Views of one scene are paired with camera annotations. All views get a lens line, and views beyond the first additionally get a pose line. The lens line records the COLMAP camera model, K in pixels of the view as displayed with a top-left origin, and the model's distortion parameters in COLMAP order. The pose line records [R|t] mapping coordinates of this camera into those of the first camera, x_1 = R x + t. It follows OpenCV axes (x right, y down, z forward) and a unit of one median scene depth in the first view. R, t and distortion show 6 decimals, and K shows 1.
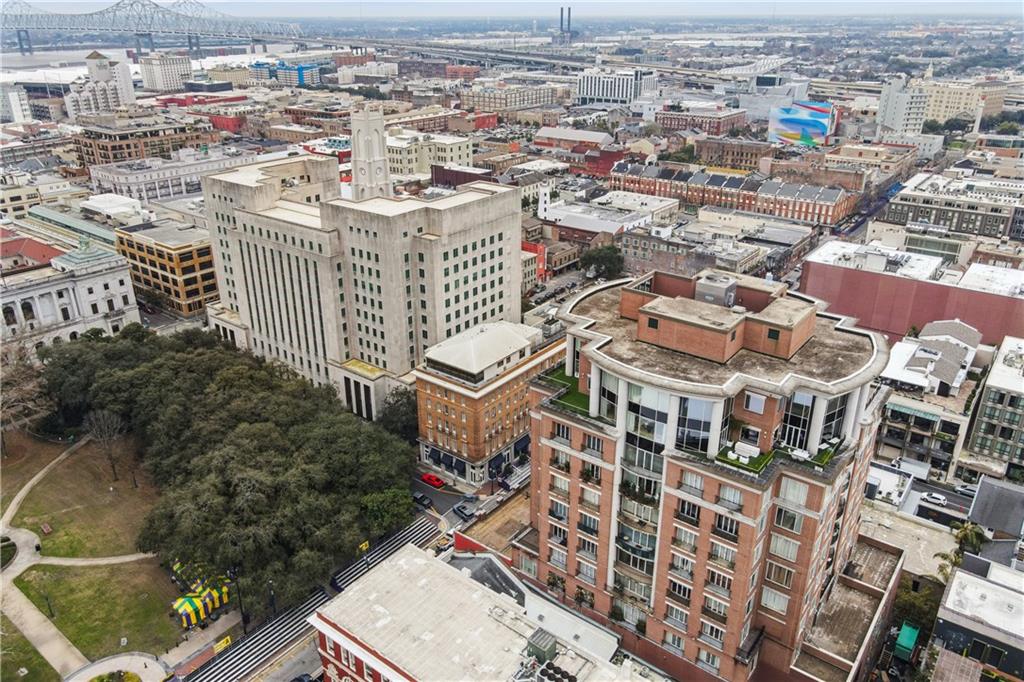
lens RADIAL K [[745.8, 0, 512.0], [0, 745.8, 341.0], [0, 0, 1]] dist [-0.003168, 0.000711]
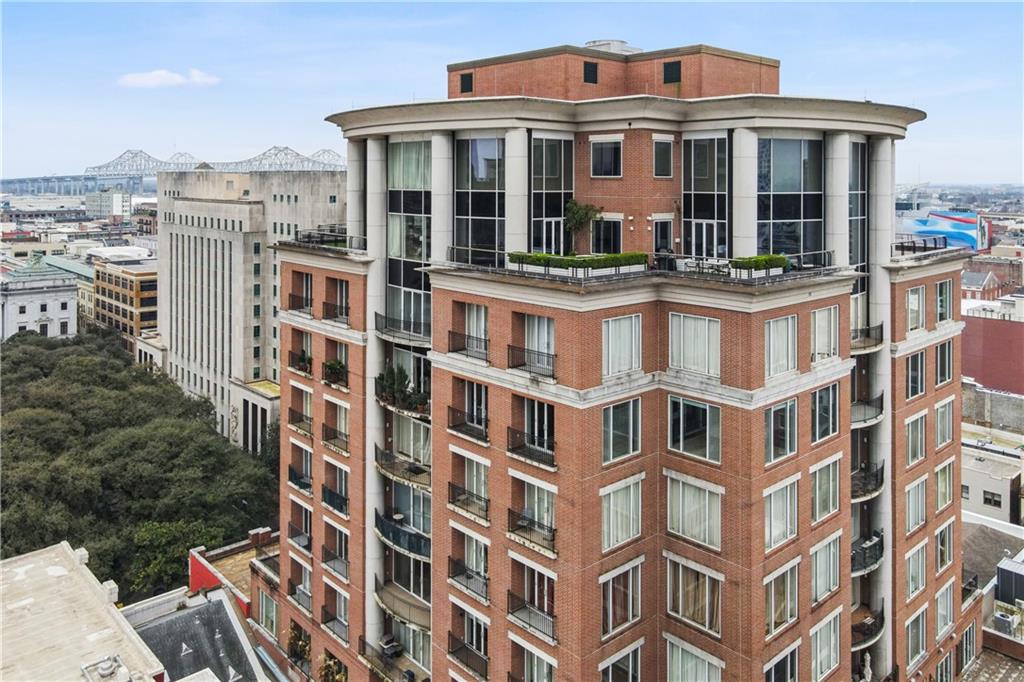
lens RADIAL K [[789.1, 0, 509.8], [0, 789.1, 188.5], [0, 0, 1]] dist [0.009981, 0.004252]
pose [[0.985309, 0.007505, -0.170613, 0.179336], [-0.074527, 0.917783, -0.390026, 0.154479], [0.153659, 0.397011, 0.904860, 0.278842]]
